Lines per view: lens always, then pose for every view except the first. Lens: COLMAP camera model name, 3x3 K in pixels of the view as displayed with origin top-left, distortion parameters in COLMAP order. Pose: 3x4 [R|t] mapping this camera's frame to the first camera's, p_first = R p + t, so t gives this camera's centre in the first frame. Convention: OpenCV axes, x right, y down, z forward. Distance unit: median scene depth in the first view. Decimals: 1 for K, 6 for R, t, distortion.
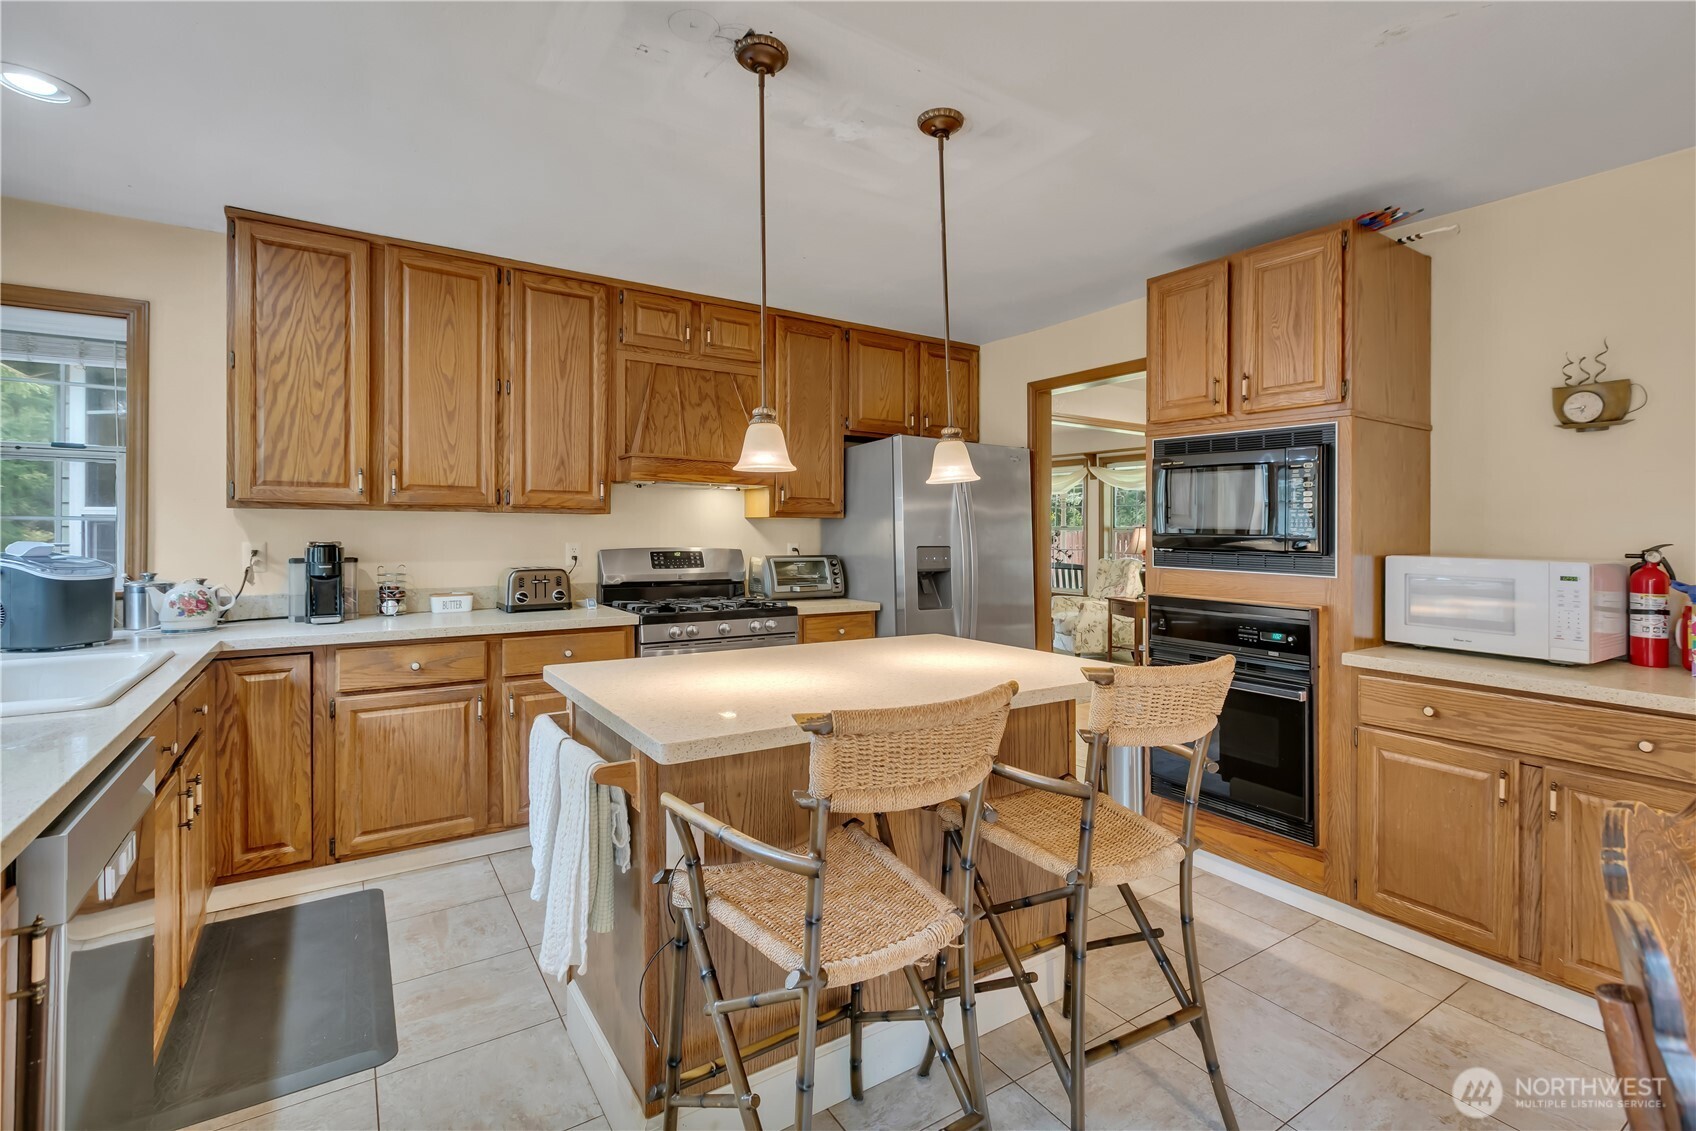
lens RADIAL K [[779.4, 0, 861.4], [0, 779.4, 529.8], [0, 0, 1]] dist [0.005533, 0.000700]
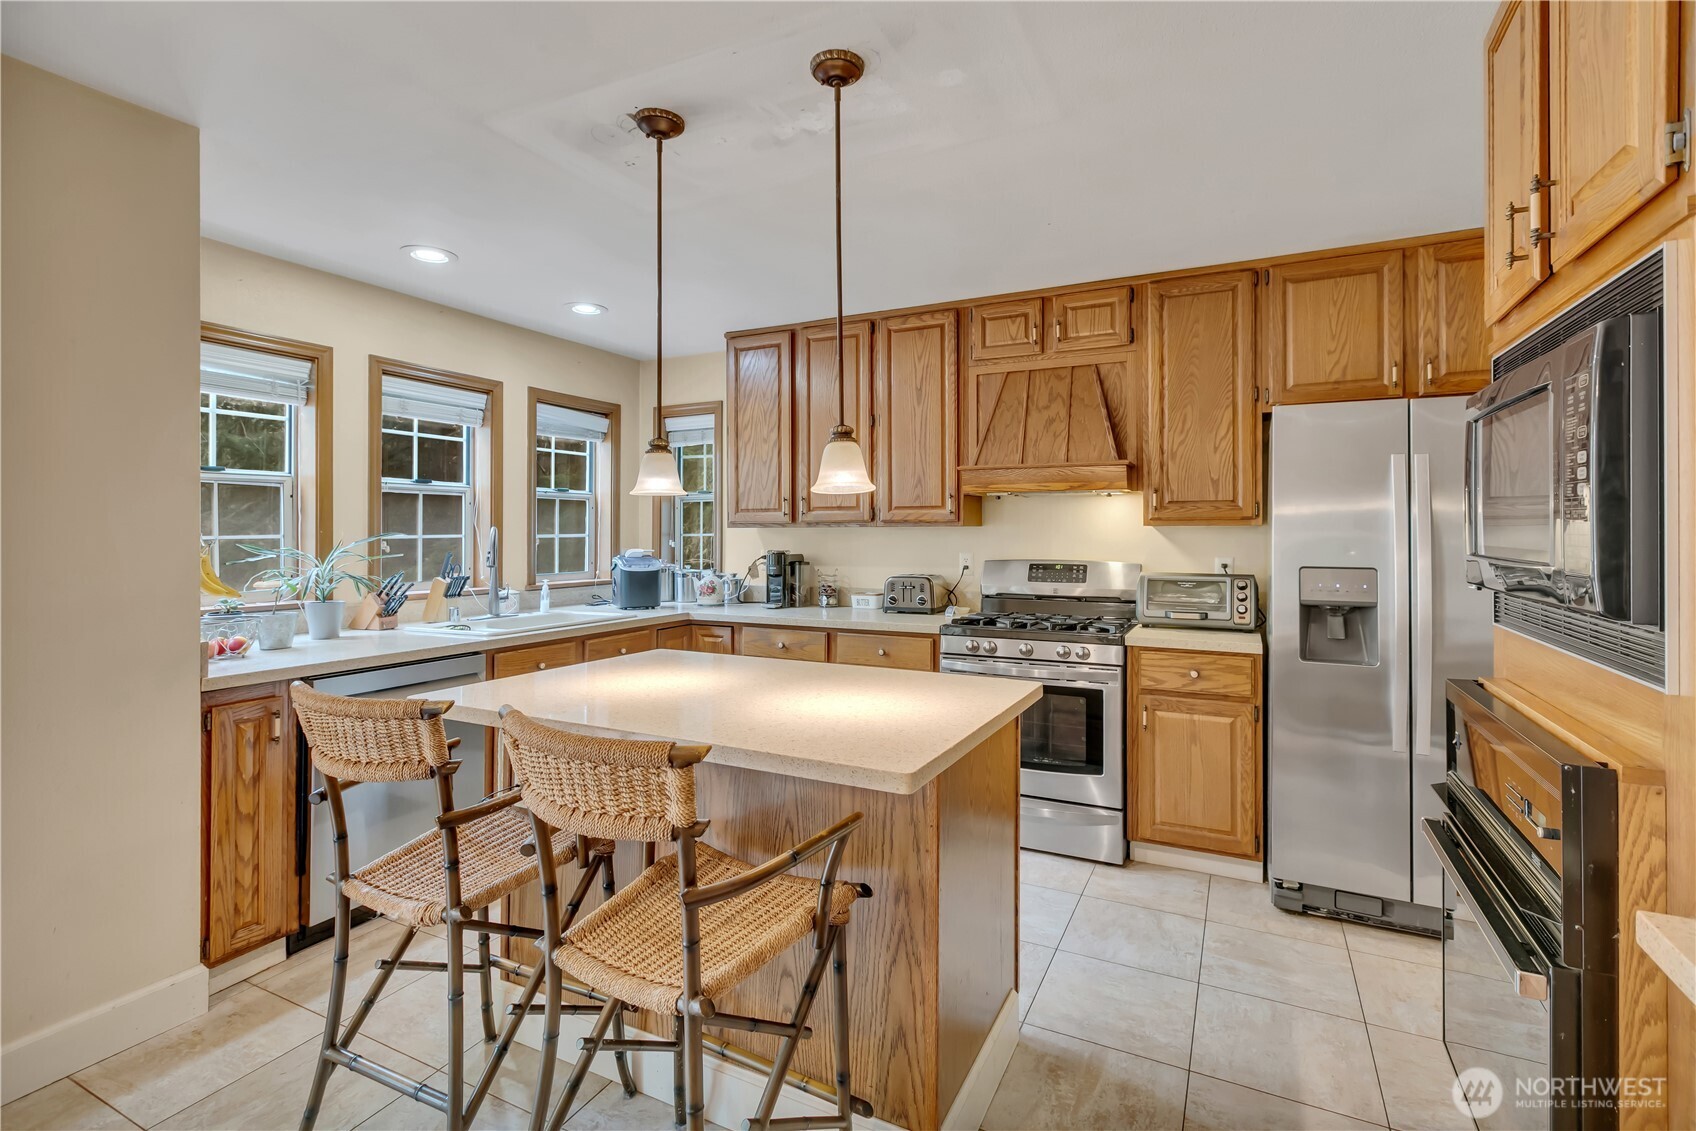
lens RADIAL K [[779.4, 0, 869.8], [0, 779.4, 536.1], [0, 0, 1]] dist [0.005533, 0.000700]
pose [[0.509702, -0.005545, -0.860333, 0.526264], [0.002915, 0.999985, -0.004718, -0.002715], [0.860346, -0.000103, 0.509710, 0.372086]]
